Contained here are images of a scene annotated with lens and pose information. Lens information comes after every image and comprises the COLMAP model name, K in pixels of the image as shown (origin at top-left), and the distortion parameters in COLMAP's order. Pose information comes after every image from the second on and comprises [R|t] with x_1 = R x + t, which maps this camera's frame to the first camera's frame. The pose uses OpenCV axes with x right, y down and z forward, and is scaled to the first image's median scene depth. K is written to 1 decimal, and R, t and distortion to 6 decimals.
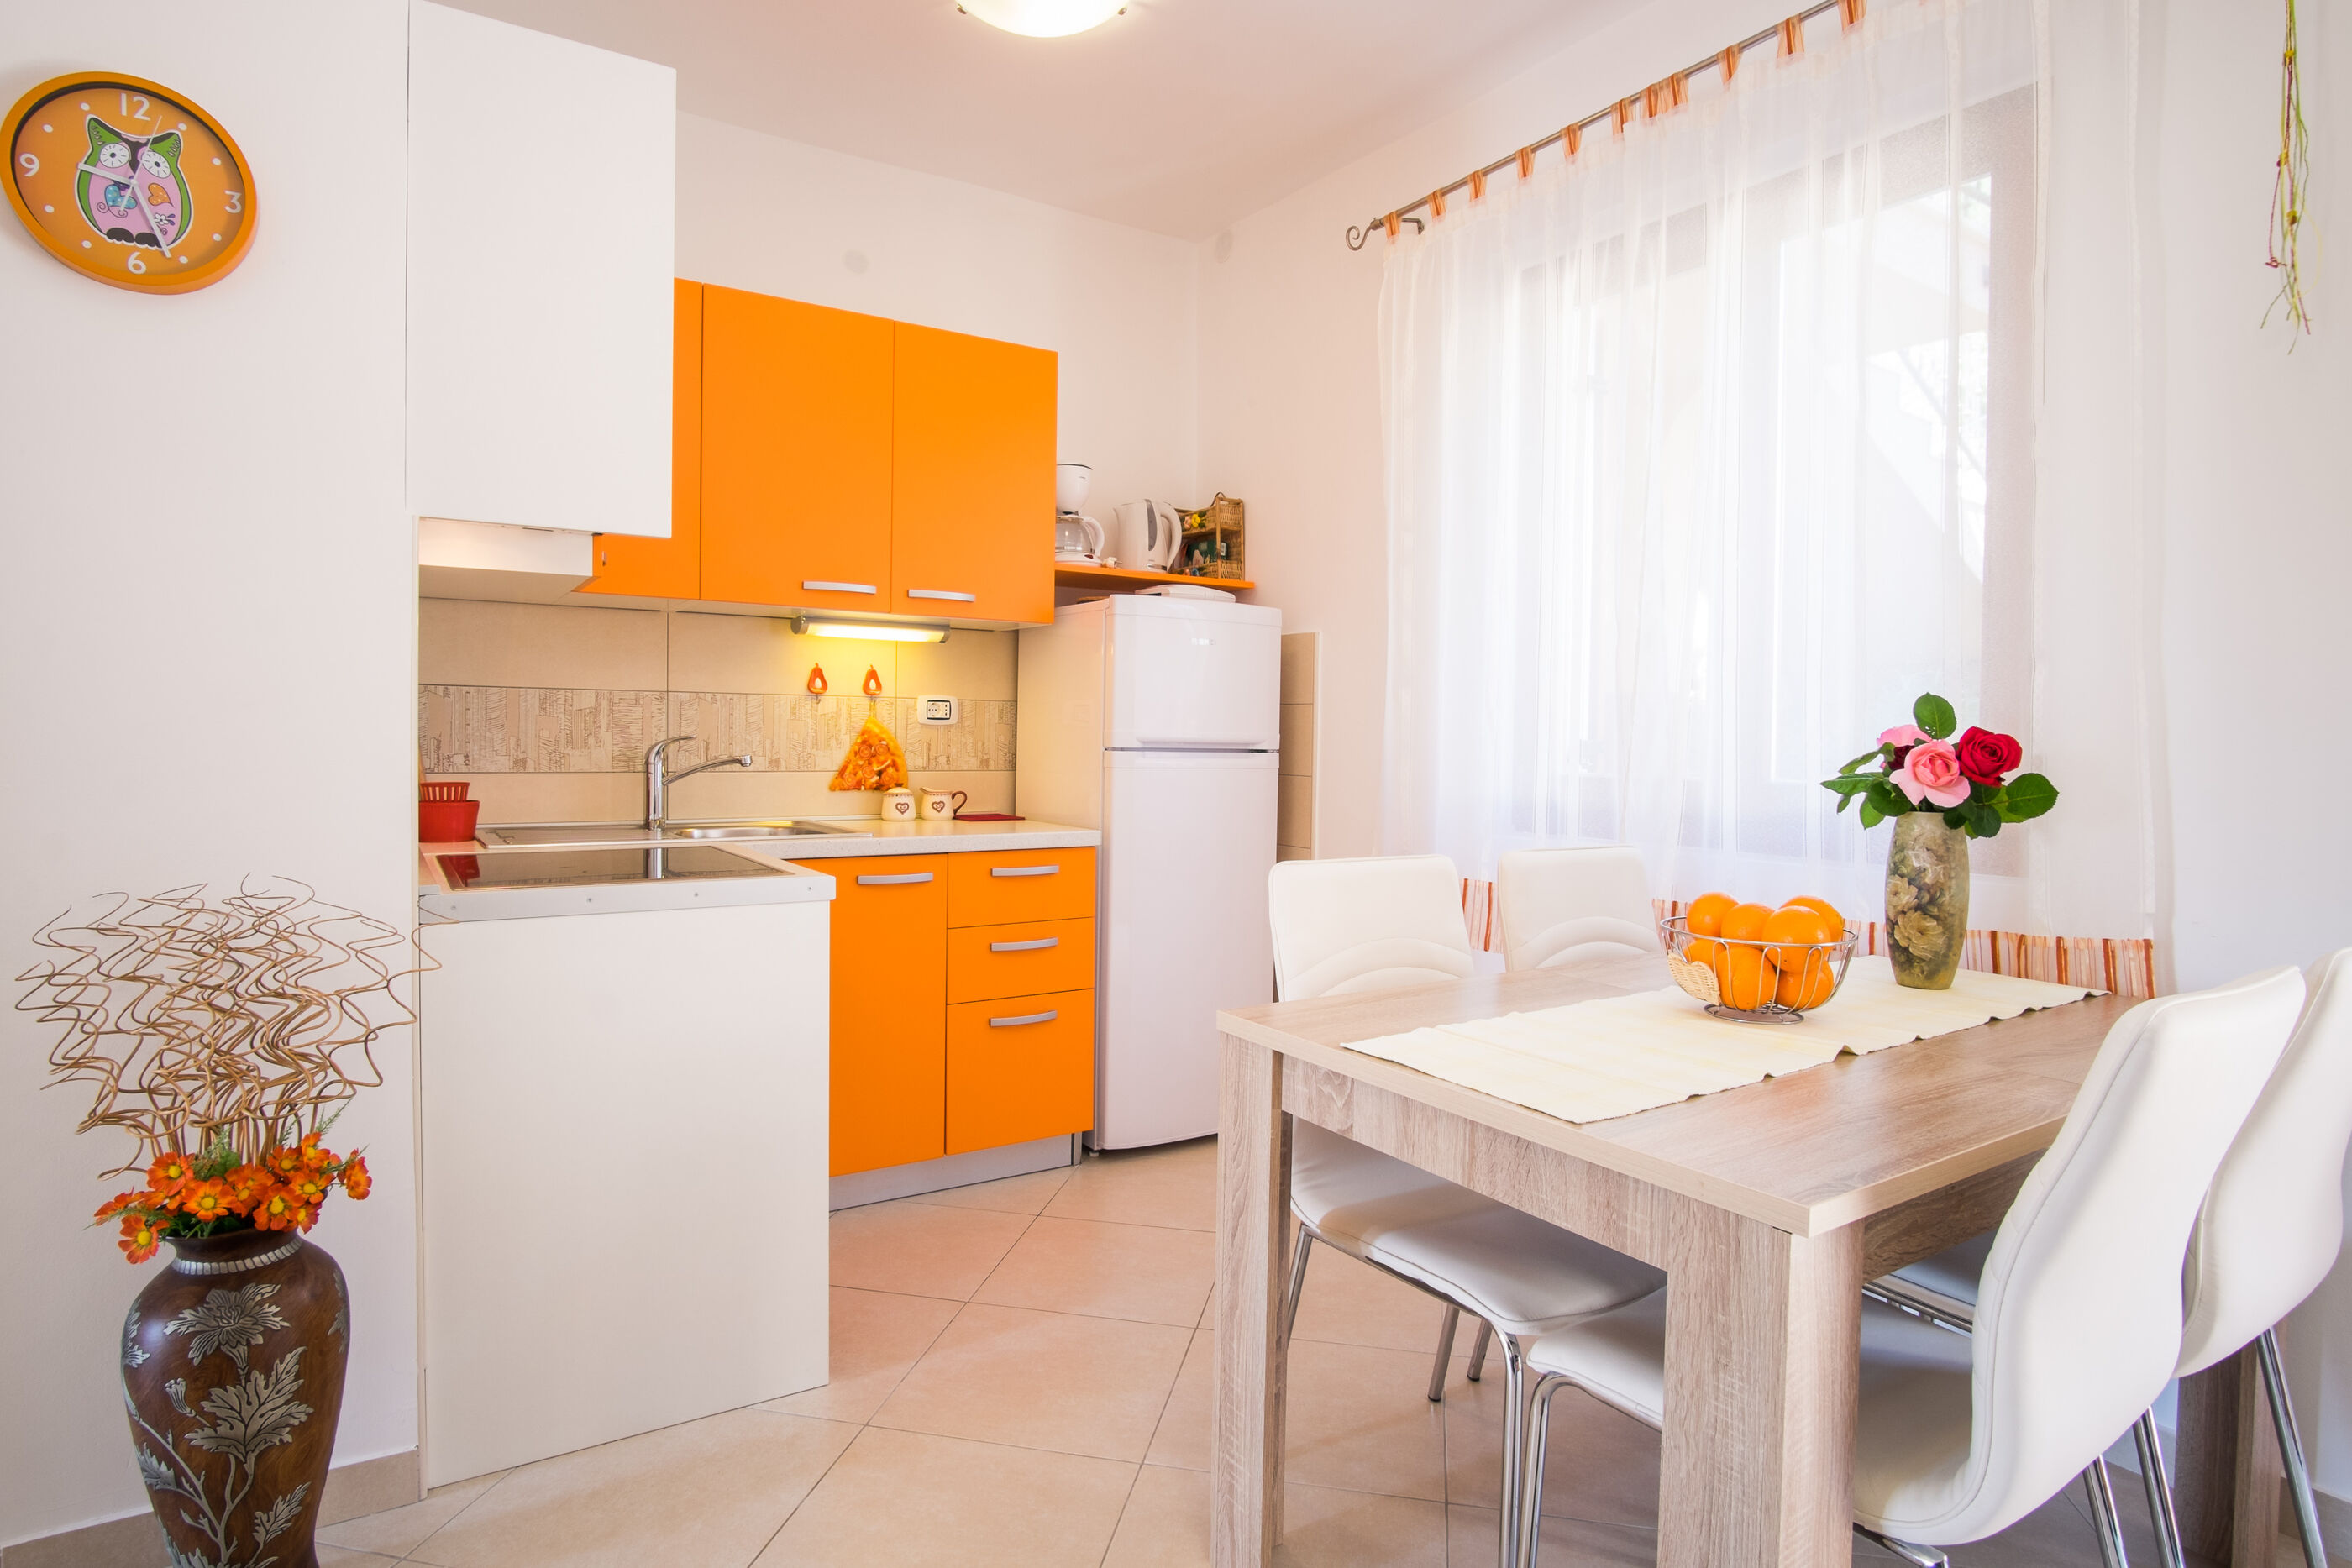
lens RADIAL K [[1289.0, 0, 1190.2], [0, 1289.0, 770.6], [0, 0, 1]] dist [-0.030843, -0.001499]
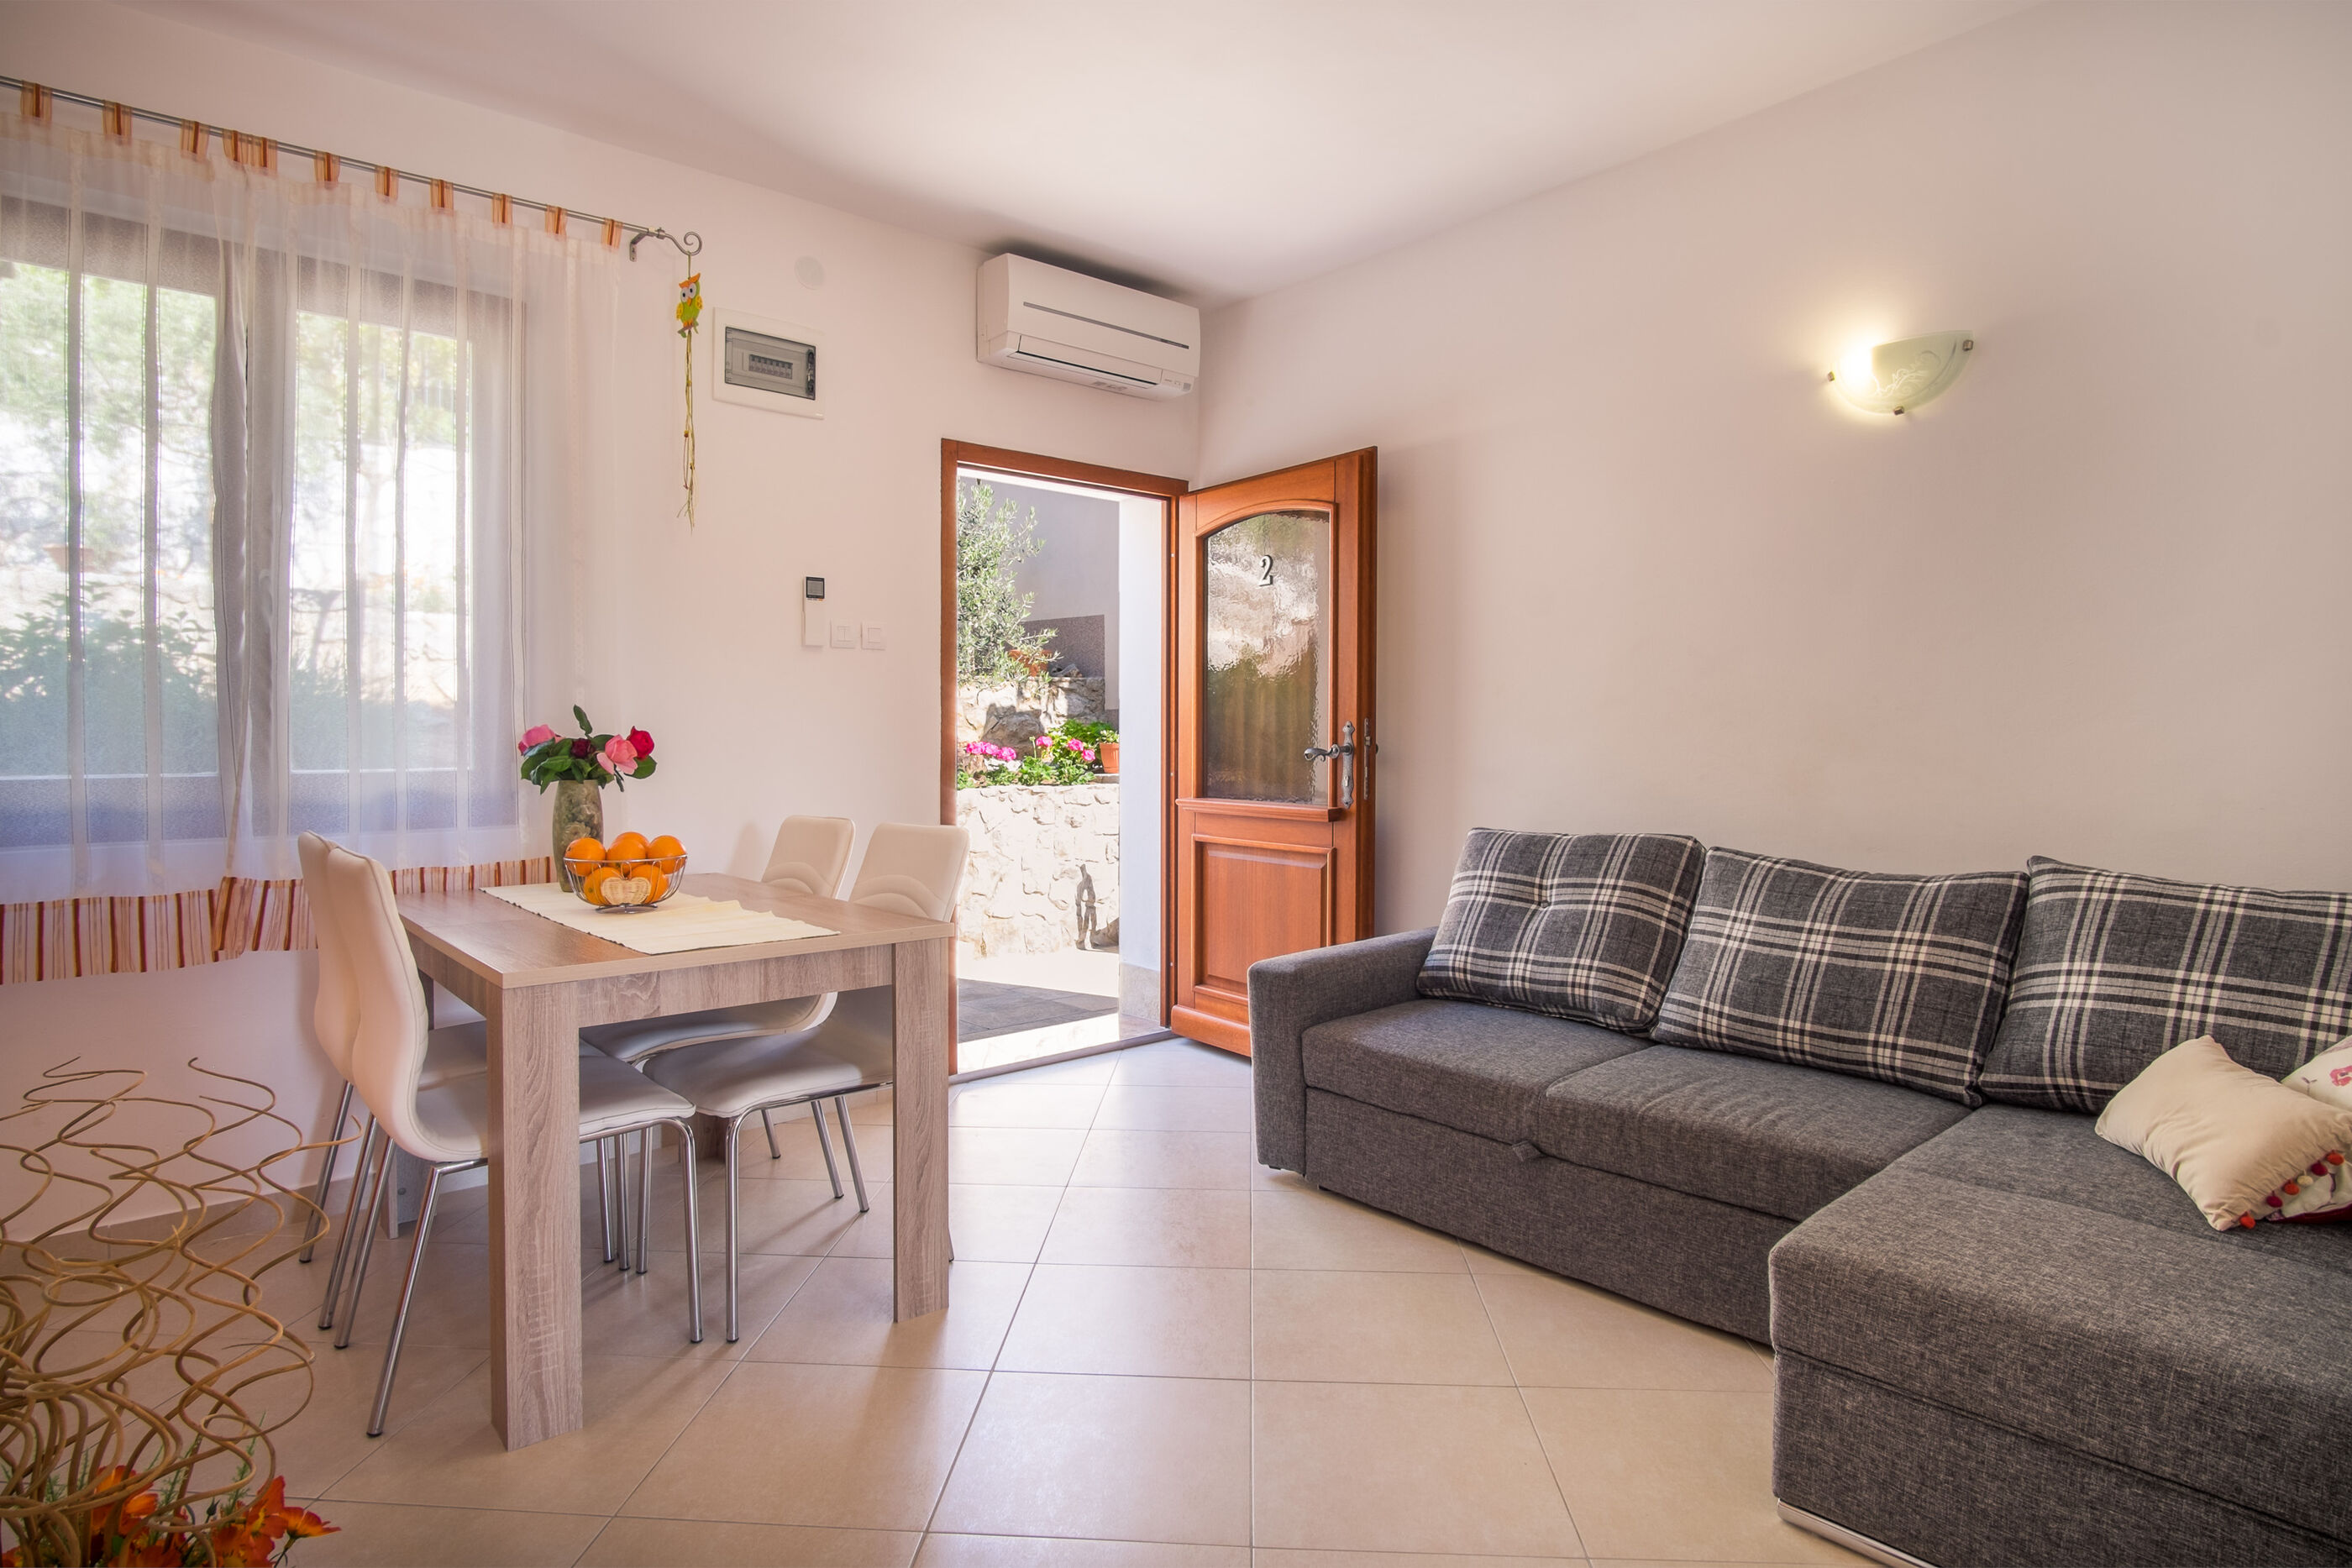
lens RADIAL K [[1289.0, 0, 1147.1], [0, 1289.0, 759.0], [0, 0, 1]] dist [-0.030843, -0.001499]
pose [[-0.154046, -0.031605, 0.987558, -0.825327], [0.024523, 0.999058, 0.035798, -0.023912], [-0.987759, 0.029732, -0.153126, 0.404352]]
